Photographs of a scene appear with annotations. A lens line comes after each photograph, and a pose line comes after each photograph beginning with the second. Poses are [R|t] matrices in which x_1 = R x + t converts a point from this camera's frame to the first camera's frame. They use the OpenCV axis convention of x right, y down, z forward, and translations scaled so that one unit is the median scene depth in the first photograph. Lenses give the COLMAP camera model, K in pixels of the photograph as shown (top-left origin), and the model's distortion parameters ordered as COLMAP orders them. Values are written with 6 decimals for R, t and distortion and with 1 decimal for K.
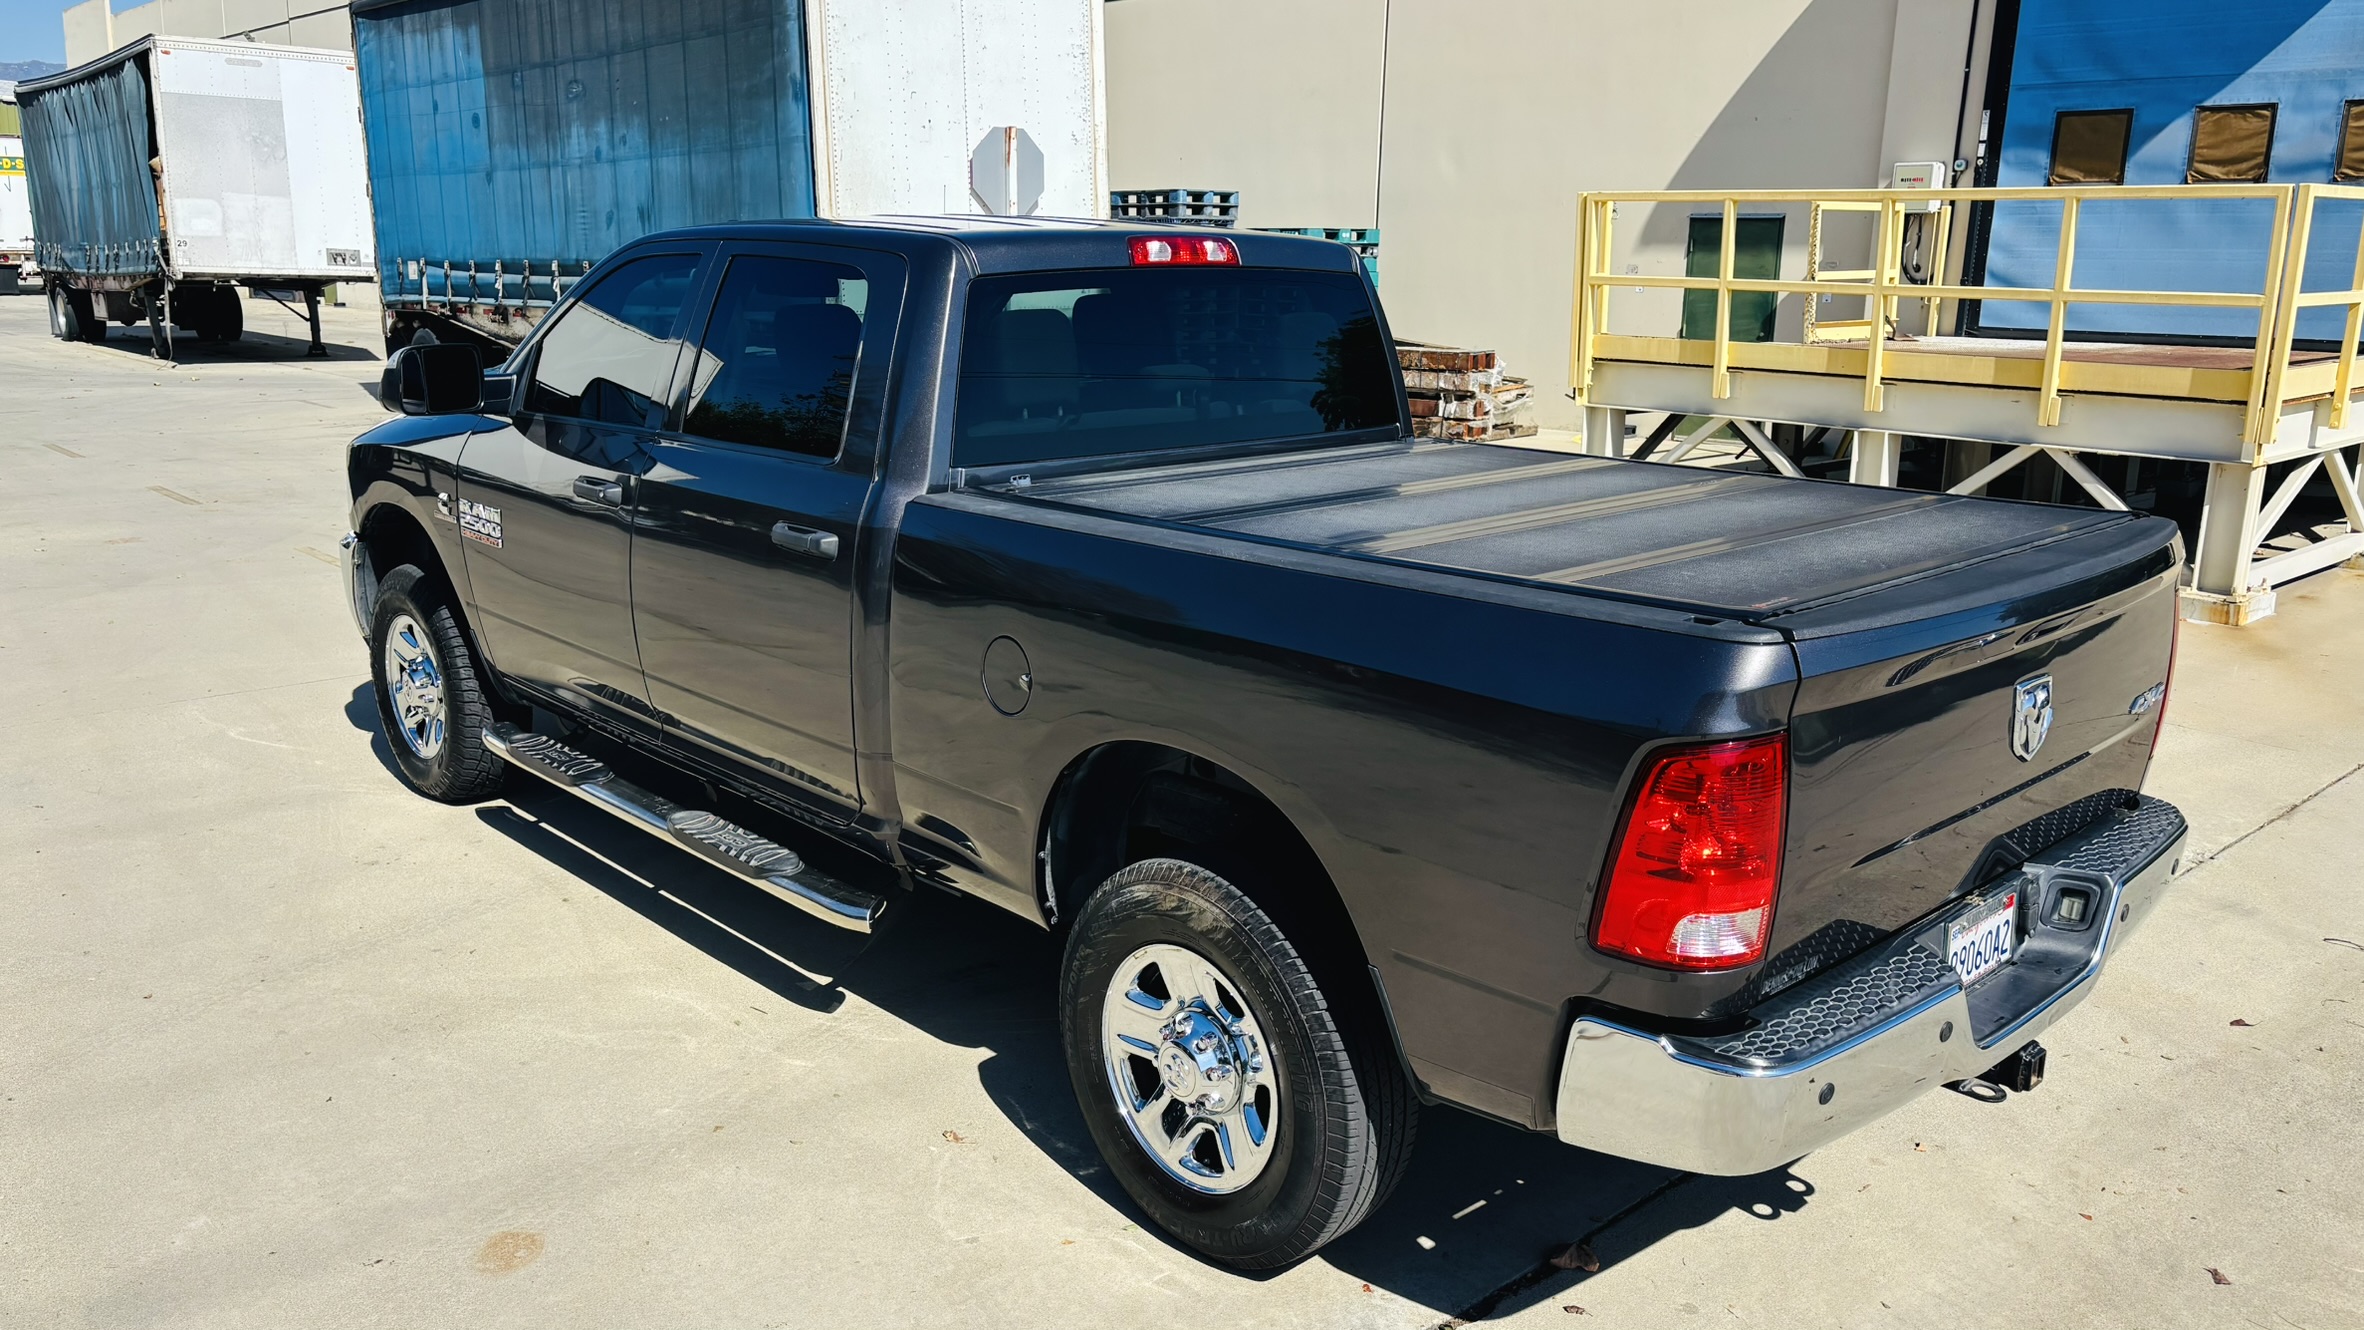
lens RADIAL K [[1745.2, 0, 1184.1], [0, 1745.2, 670.4], [0, 0, 1]] dist [0.027912, -0.038115]
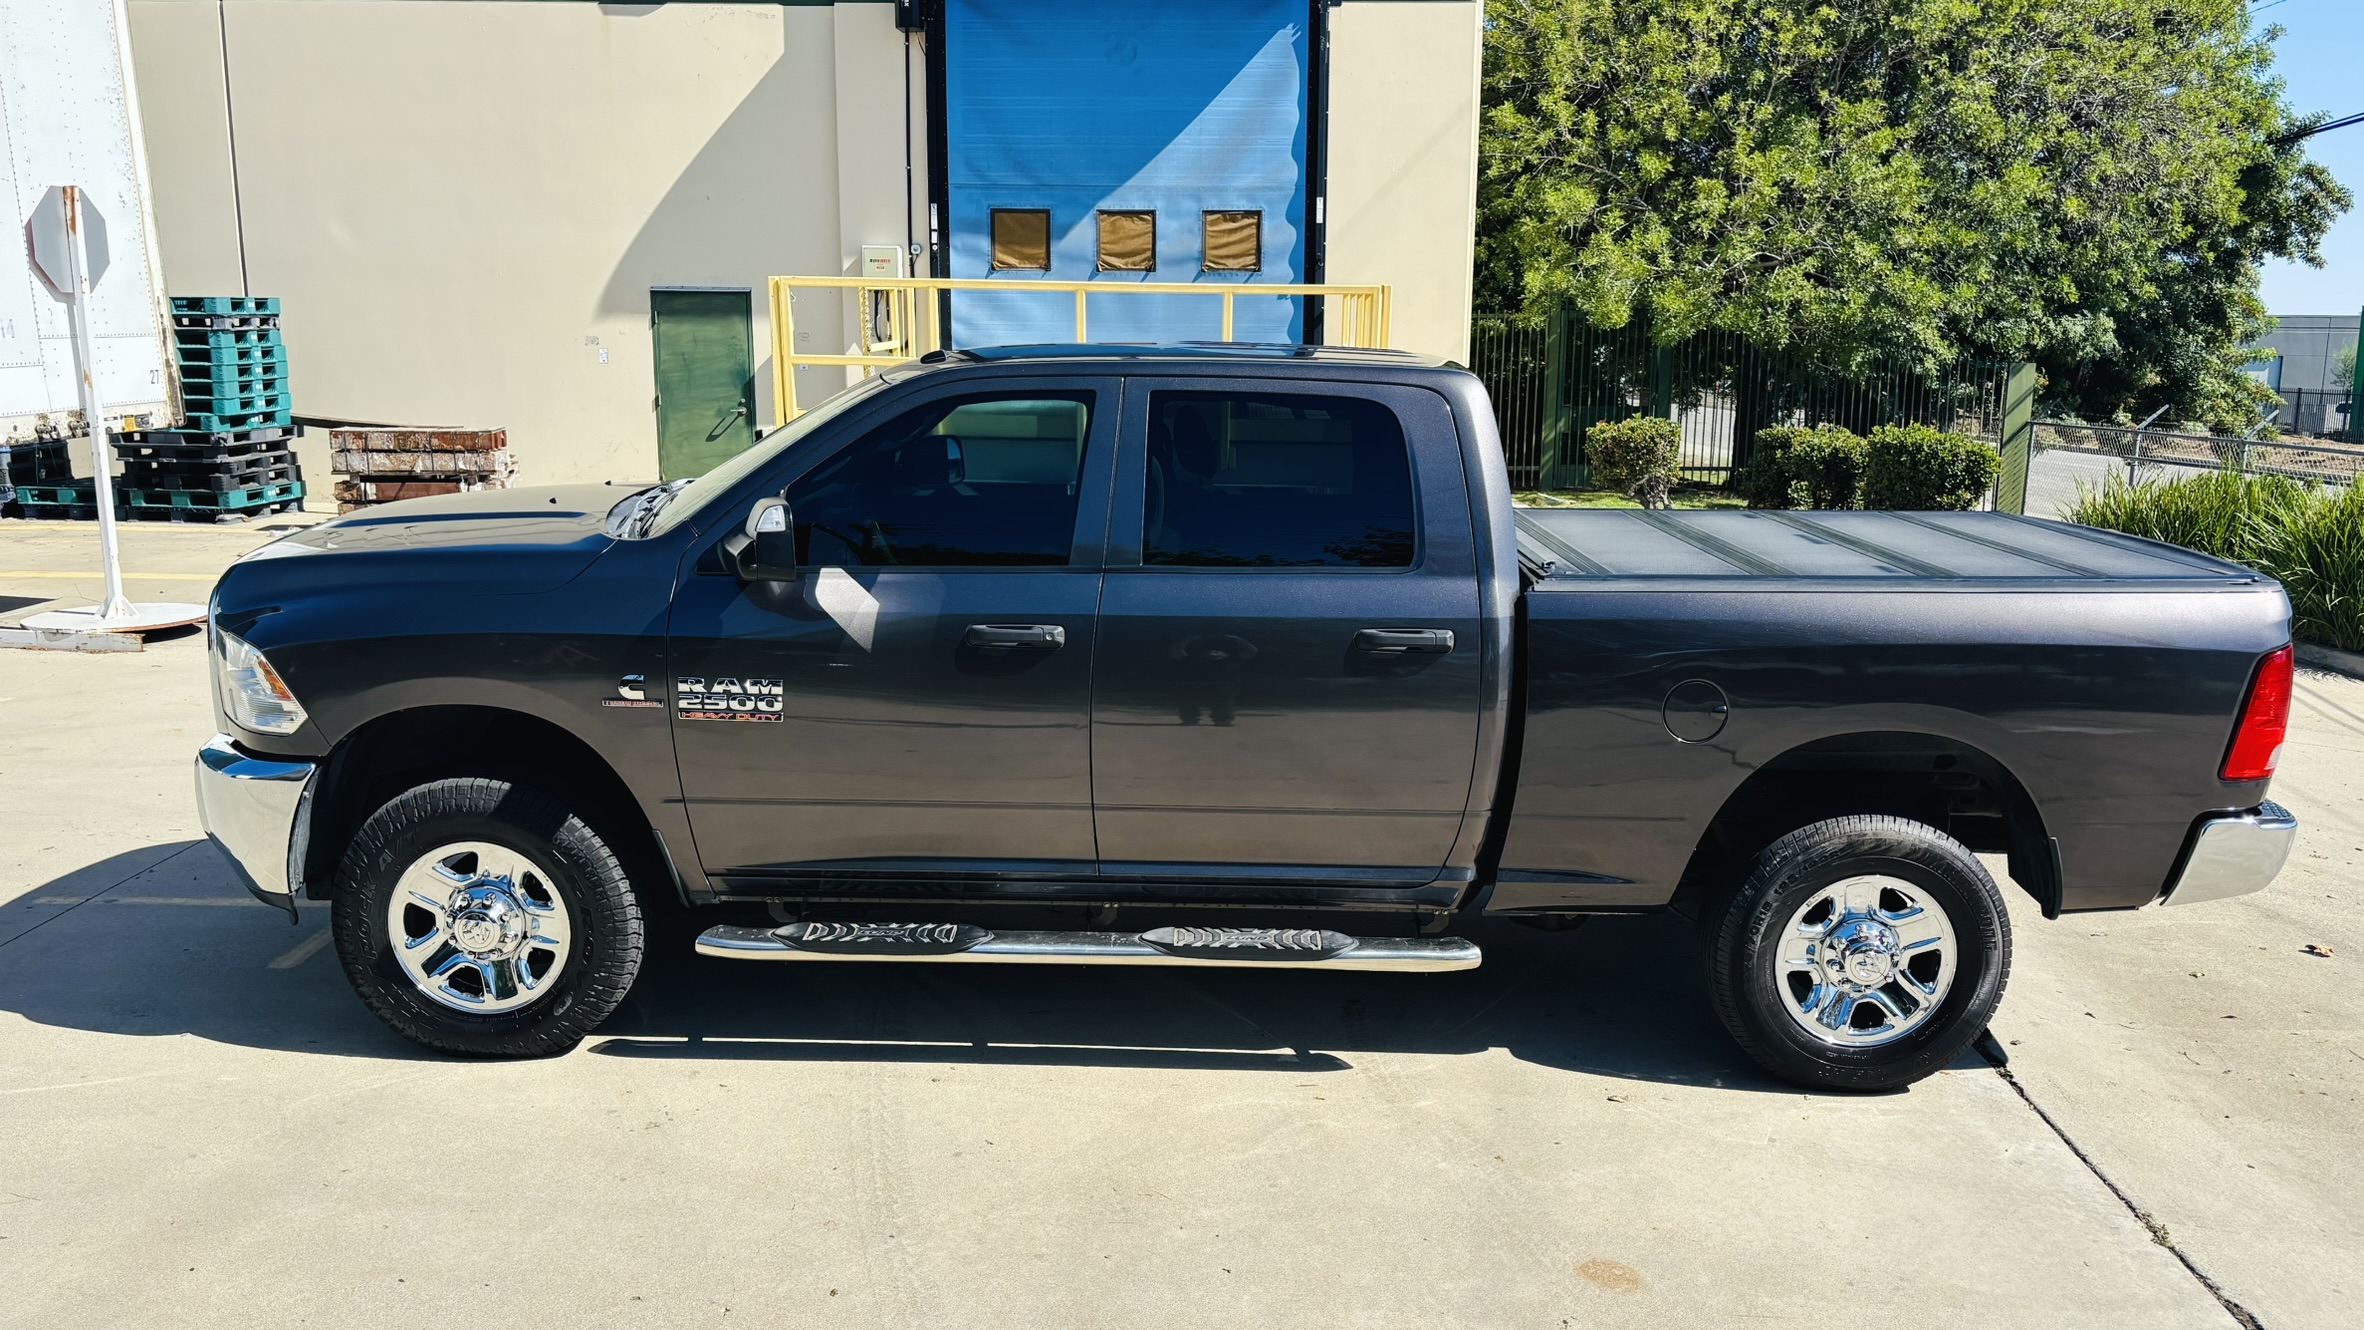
lens RADIAL K [[1745.2, 0, 1184.7], [0, 1745.2, 675.6], [0, 0, 1]] dist [0.027912, -0.038115]
pose [[0.707101, -0.149195, 0.691194, -0.303715], [0.166382, 0.985148, 0.042434, -0.034237], [-0.687259, 0.084997, 0.721423, 0.076803]]
